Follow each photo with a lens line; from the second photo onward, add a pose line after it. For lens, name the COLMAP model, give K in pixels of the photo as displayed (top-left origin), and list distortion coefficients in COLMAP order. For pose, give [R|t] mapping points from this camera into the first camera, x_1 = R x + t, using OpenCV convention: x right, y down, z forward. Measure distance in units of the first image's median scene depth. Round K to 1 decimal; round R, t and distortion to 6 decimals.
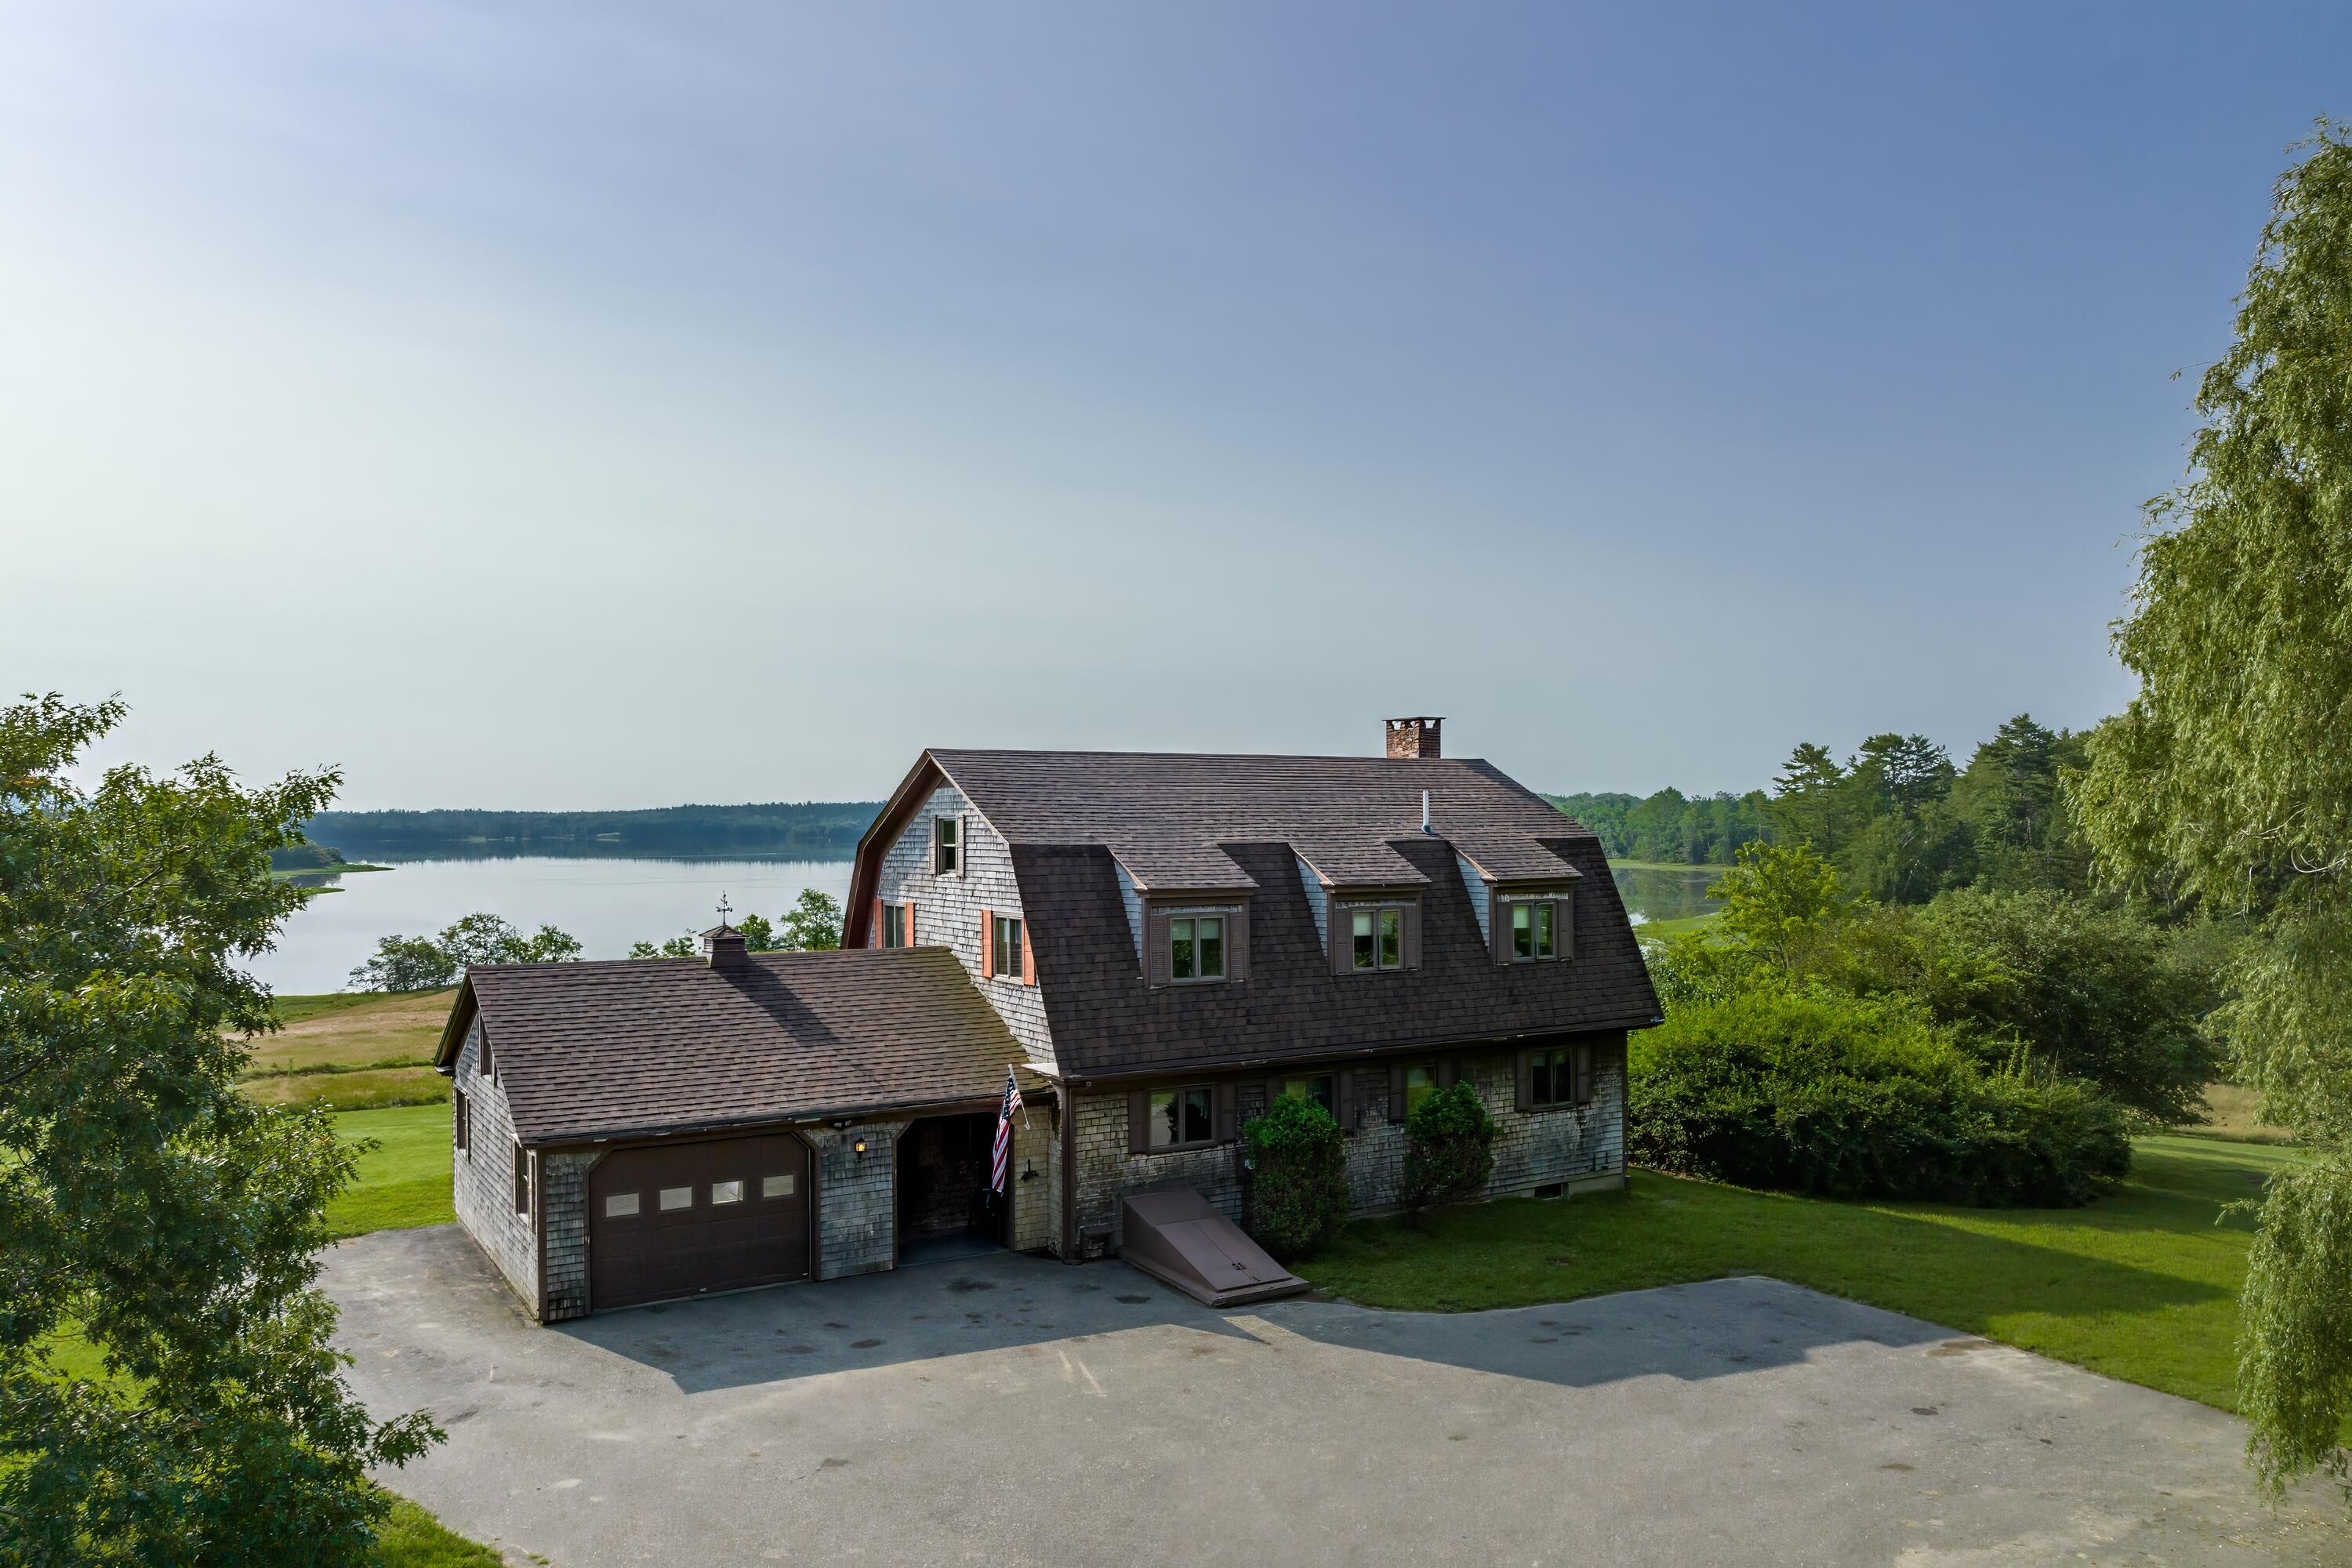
lens RADIAL K [[1658.6, 0, 1182.2], [0, 1658.6, 786.6], [0, 0, 1]] dist [-0.003804, -0.001850]
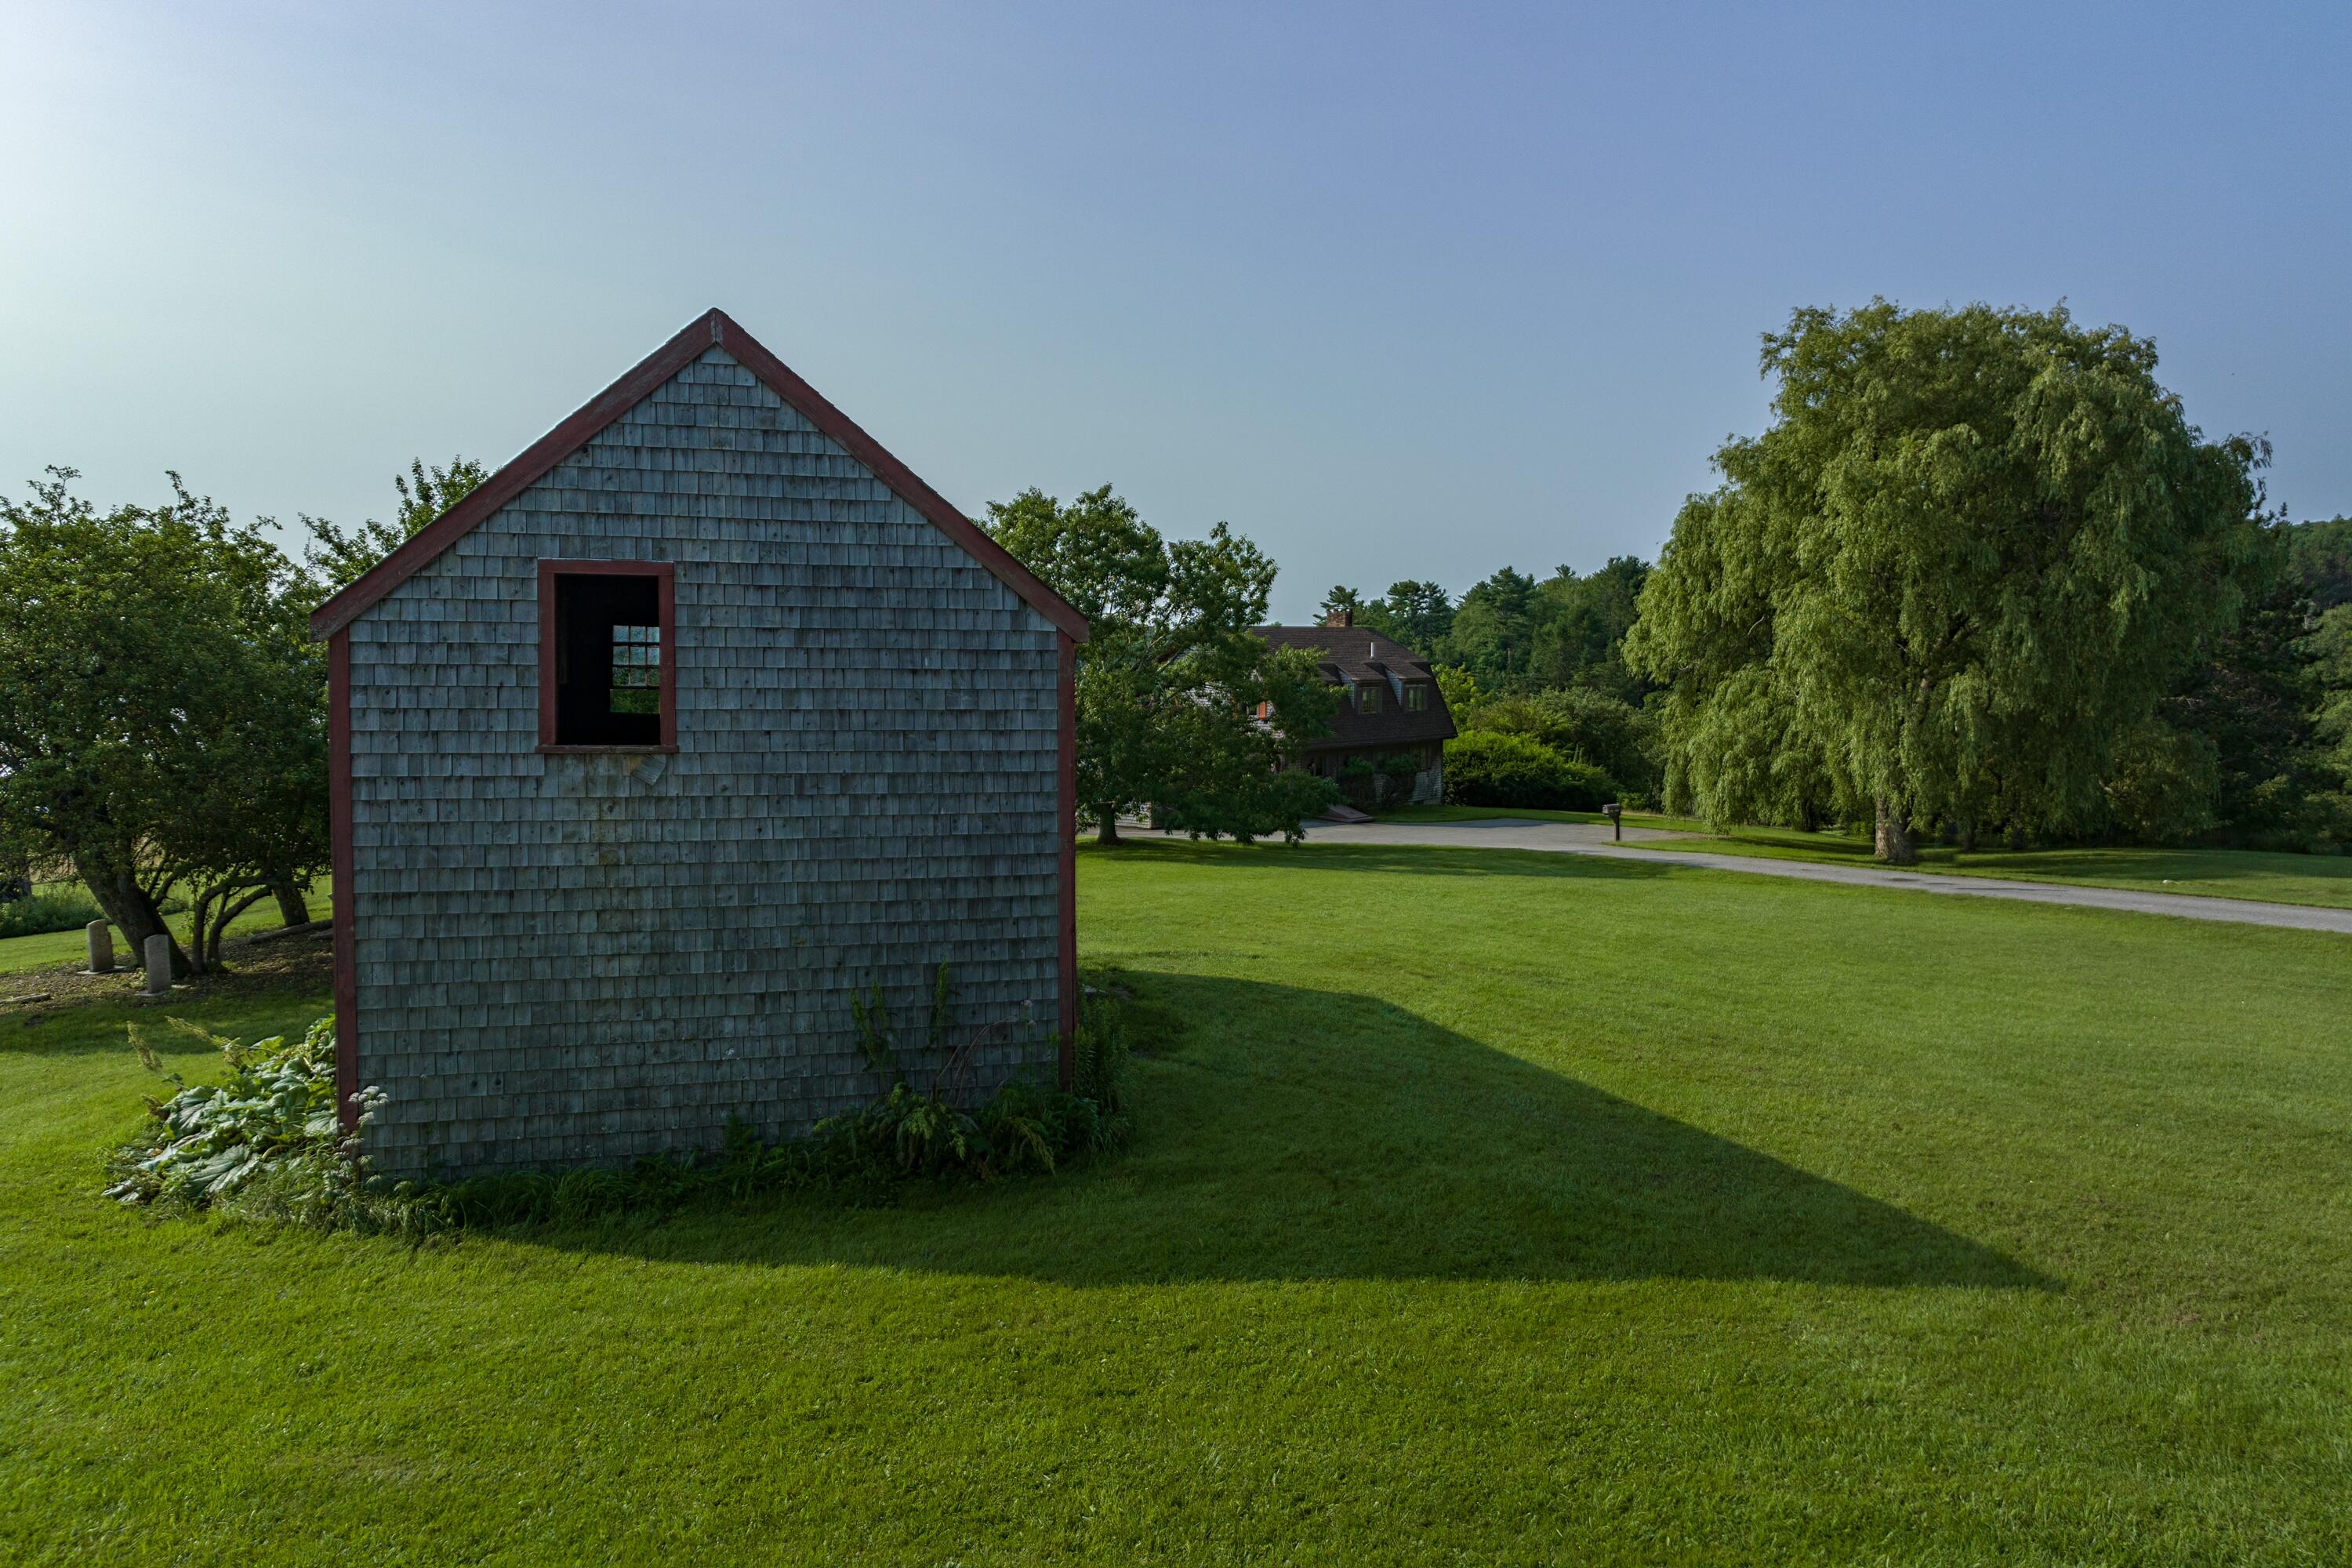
lens RADIAL K [[1609.2, 0, 1175.5], [0, 1609.2, 785.6], [0, 0, 1]] dist [-0.017123, 0.009295]
pose [[0.961157, -0.023697, 0.274984, -0.324890], [-0.005035, 0.994636, 0.103313, -0.013147], [-0.275958, -0.100684, 0.955882, -0.496483]]
